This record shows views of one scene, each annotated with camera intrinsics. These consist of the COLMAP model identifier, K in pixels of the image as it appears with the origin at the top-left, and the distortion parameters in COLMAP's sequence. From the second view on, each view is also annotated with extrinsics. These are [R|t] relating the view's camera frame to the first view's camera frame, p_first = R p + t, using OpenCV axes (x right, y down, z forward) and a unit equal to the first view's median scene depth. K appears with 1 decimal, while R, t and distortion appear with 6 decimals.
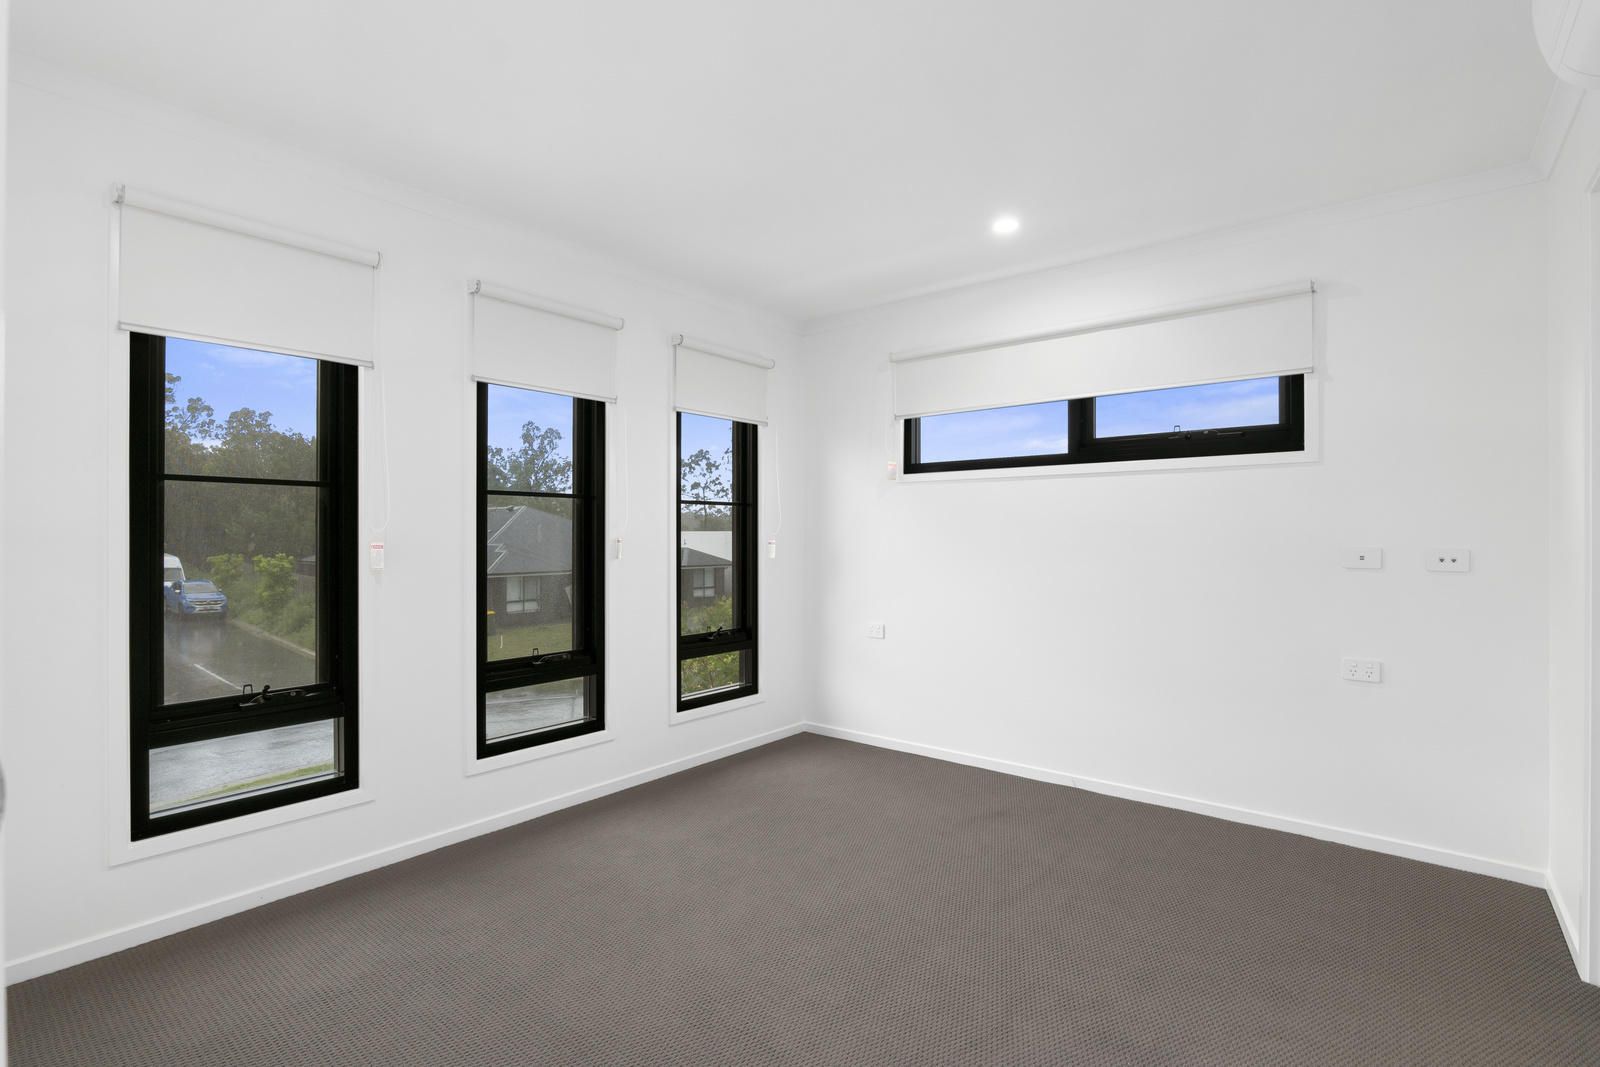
lens RADIAL K [[750.6, 0, 800.3], [0, 750.6, 539.2], [0, 0, 1]] dist [-0.025877, 0.008137]
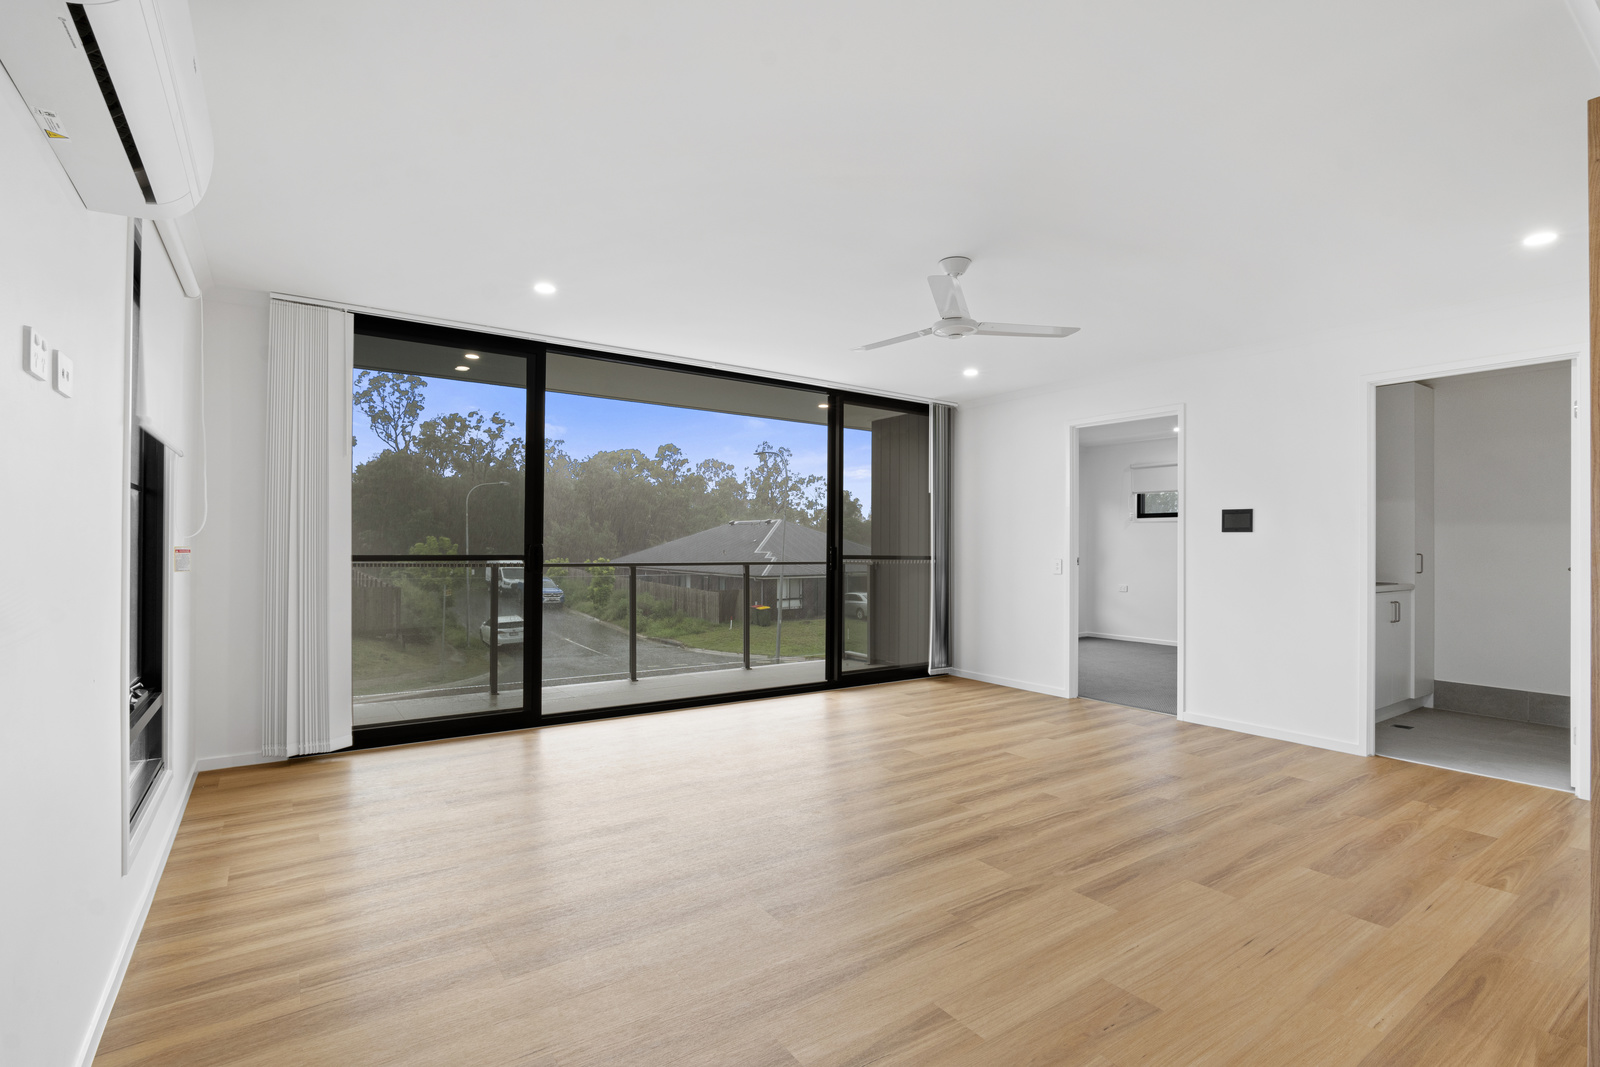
lens RADIAL K [[750.3, 0, 800.0], [0, 750.3, 533.5], [0, 0, 1]] dist [-0.024754, 0.007785]
pose [[0.962184, 0.000065, -0.272401, -0.024550], [-0.005638, 0.999790, -0.019677, 0.000649], [0.272343, 0.020469, 0.961982, -0.155659]]
